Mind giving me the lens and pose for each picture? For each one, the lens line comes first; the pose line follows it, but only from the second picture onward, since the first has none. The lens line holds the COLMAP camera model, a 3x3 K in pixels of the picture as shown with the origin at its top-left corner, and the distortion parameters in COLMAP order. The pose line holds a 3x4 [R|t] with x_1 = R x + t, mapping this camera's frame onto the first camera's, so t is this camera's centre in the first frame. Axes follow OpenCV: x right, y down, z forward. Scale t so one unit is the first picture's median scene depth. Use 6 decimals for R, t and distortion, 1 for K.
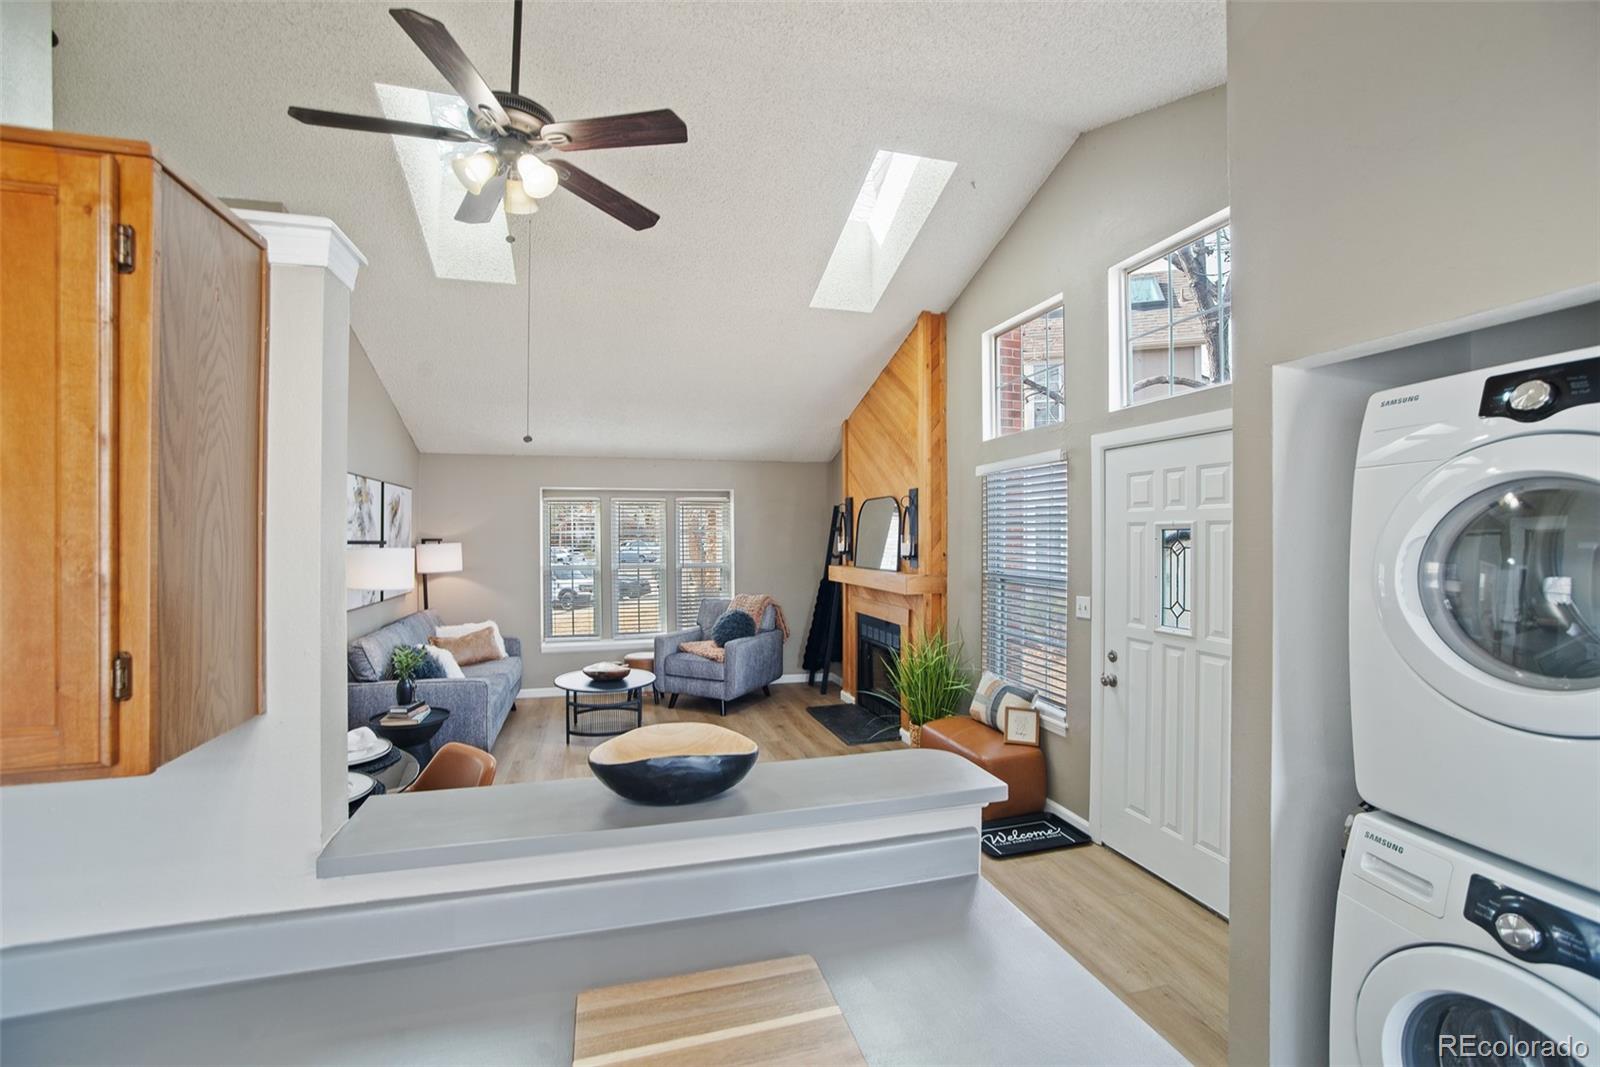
lens RADIAL K [[692.7, 0, 796.8], [0, 692.7, 528.5], [0, 0, 1]] dist [-0.066782, 0.024487]
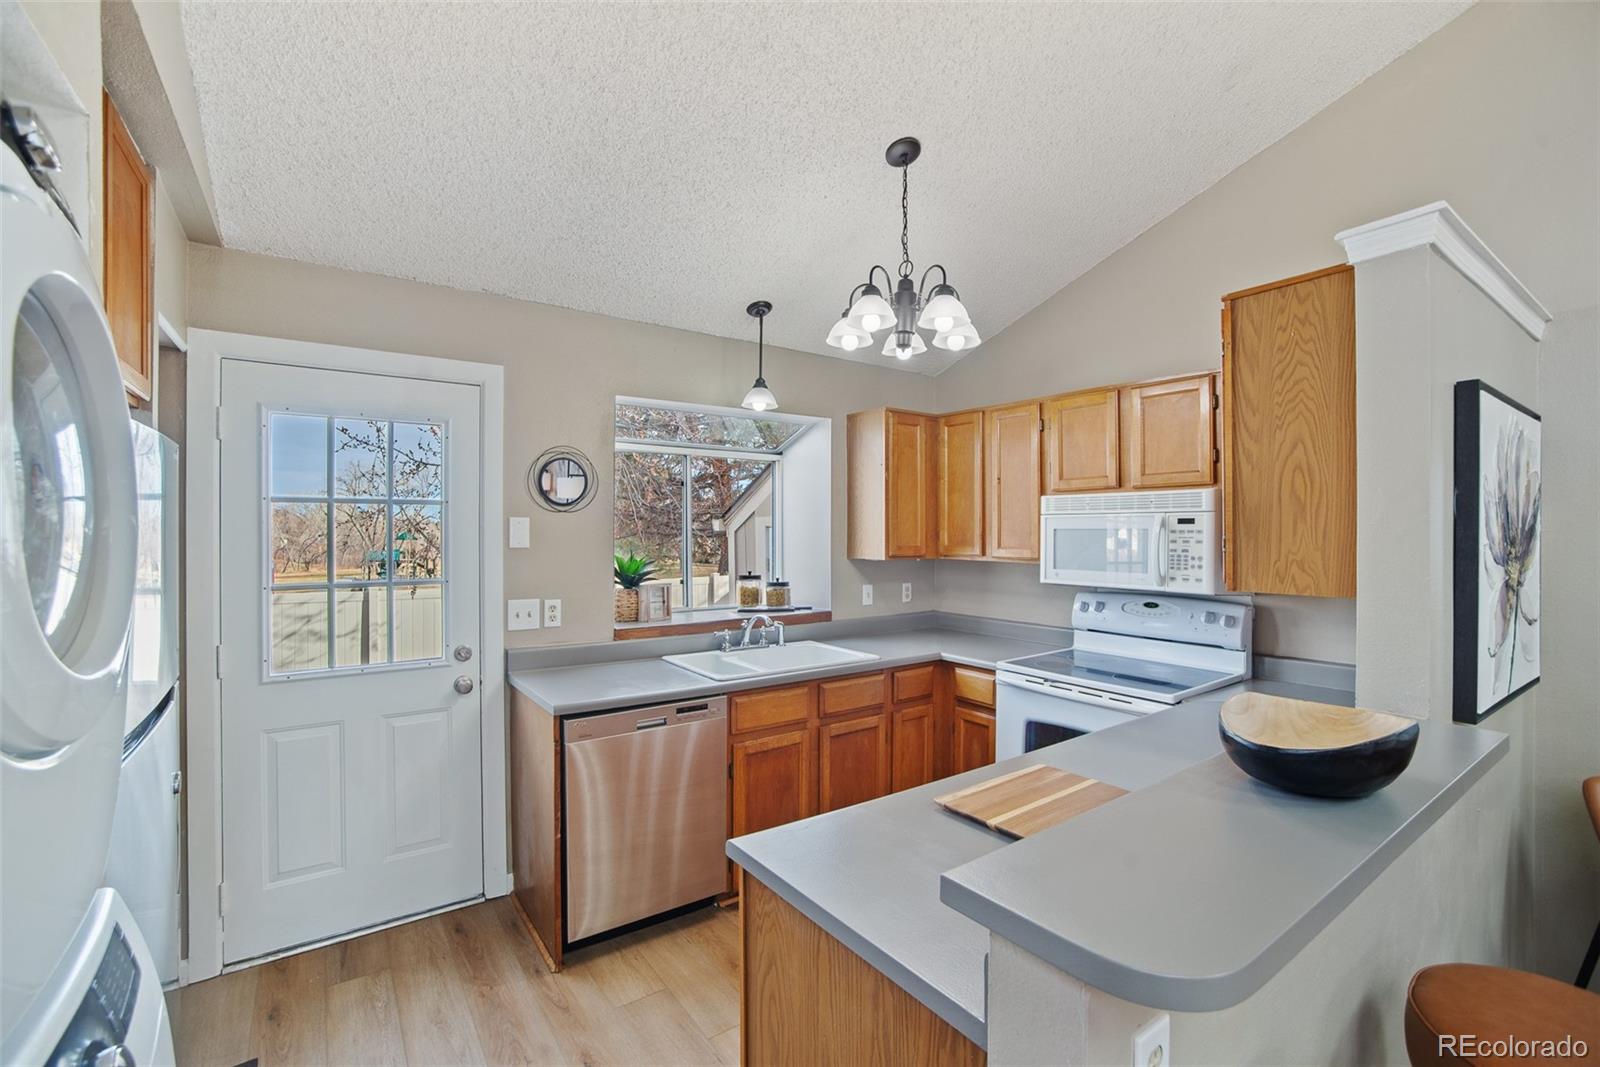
lens RADIAL K [[693.8, 0, 796.3], [0, 693.8, 536.3], [0, 0, 1]] dist [-0.063201, 0.029781]
pose [[-0.942406, 0.002909, -0.334458, 0.168863], [0.002520, 0.999996, 0.001596, 0.030355], [0.334461, 0.000661, -0.942409, 0.415994]]
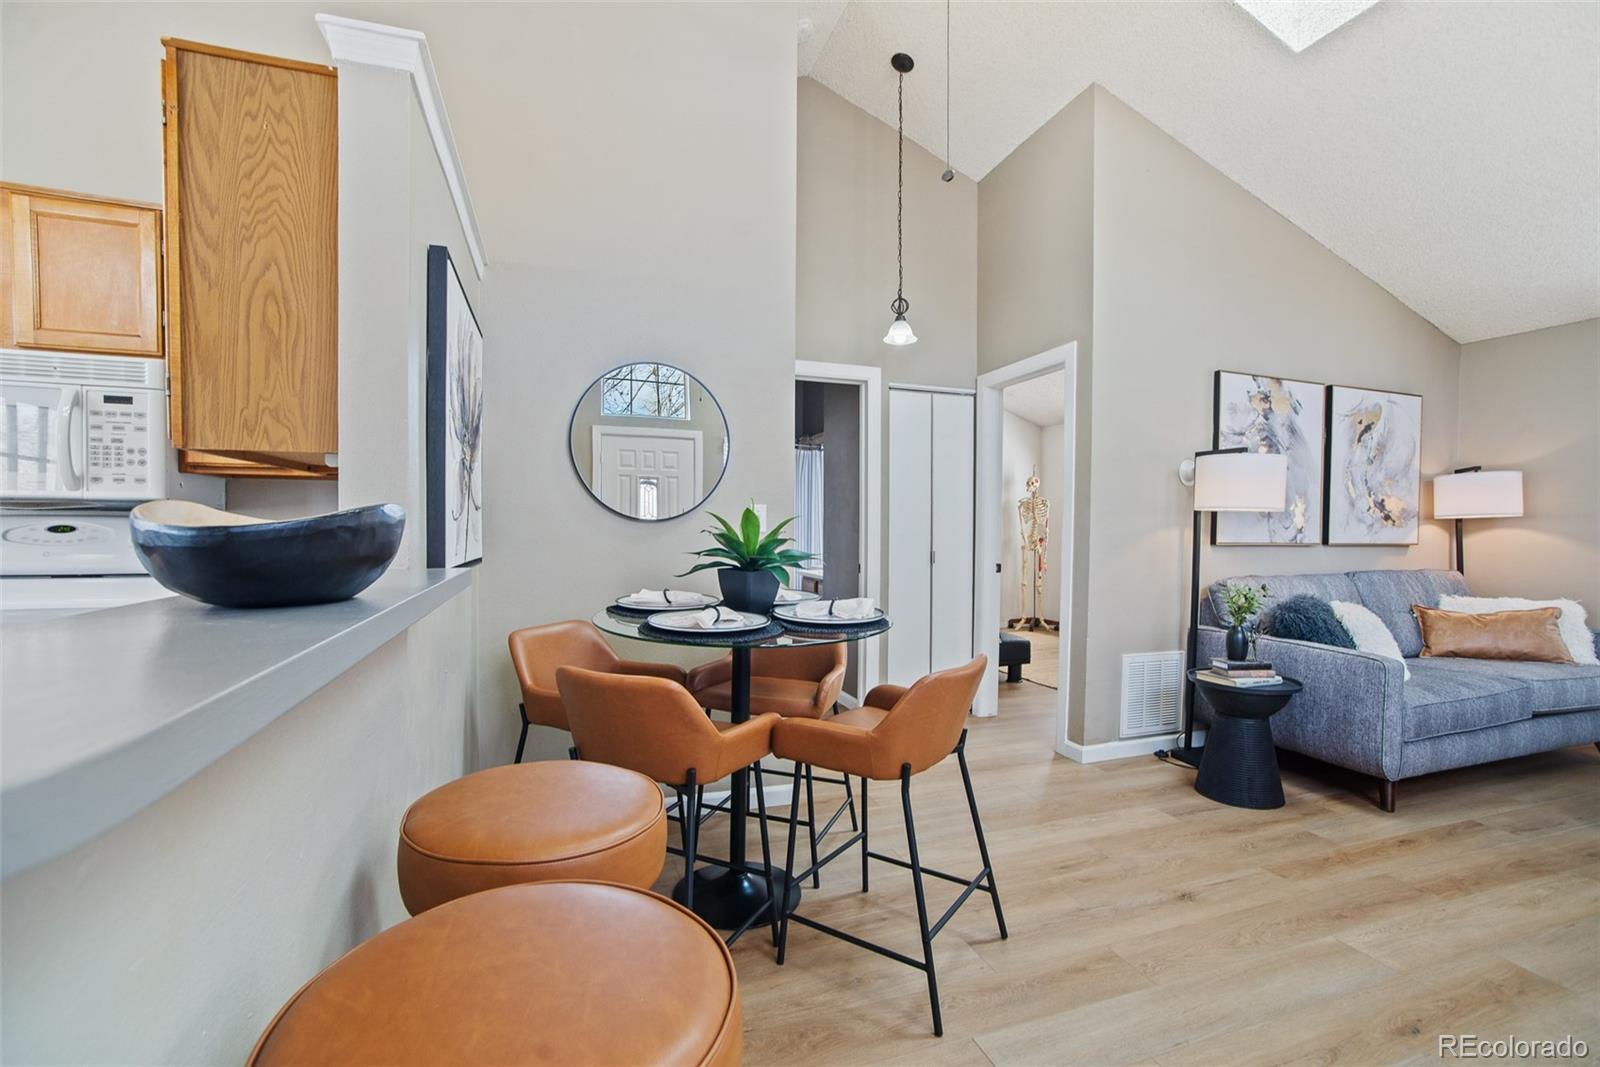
lens RADIAL K [[693.5, 0, 793.9], [0, 693.5, 540.6], [0, 0, 1]] dist [-0.051766, 0.021932]
pose [[0.052220, 0.022101, -0.998391, 0.110215], [-0.000208, 0.999755, 0.022120, 0.089079], [0.998636, -0.000948, 0.052211, 0.381506]]
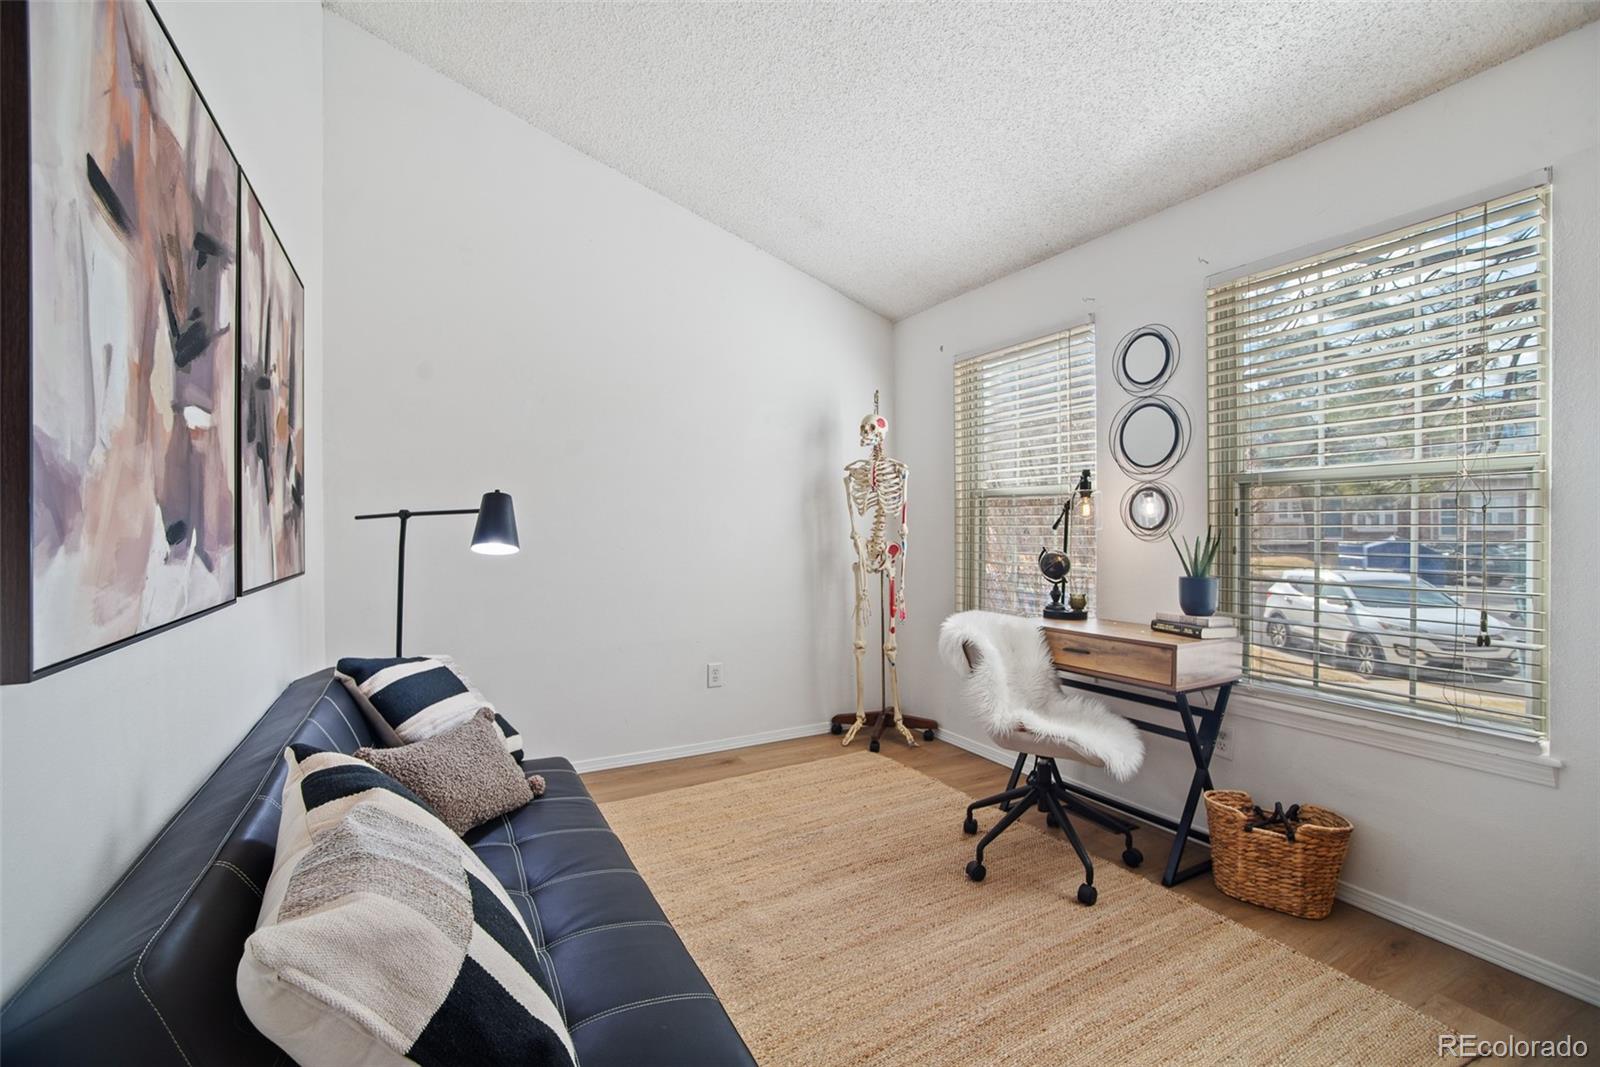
lens RADIAL K [[697.0, 0, 794.0], [0, 697.0, 531.9], [0, 0, 1]] dist [-0.066964, 0.025021]
pose [[0.216683, 0.008917, -0.976201, -0.723114], [0.011473, 0.999866, 0.011679, 0.093079], [0.976175, -0.013731, 0.216551, 0.760167]]
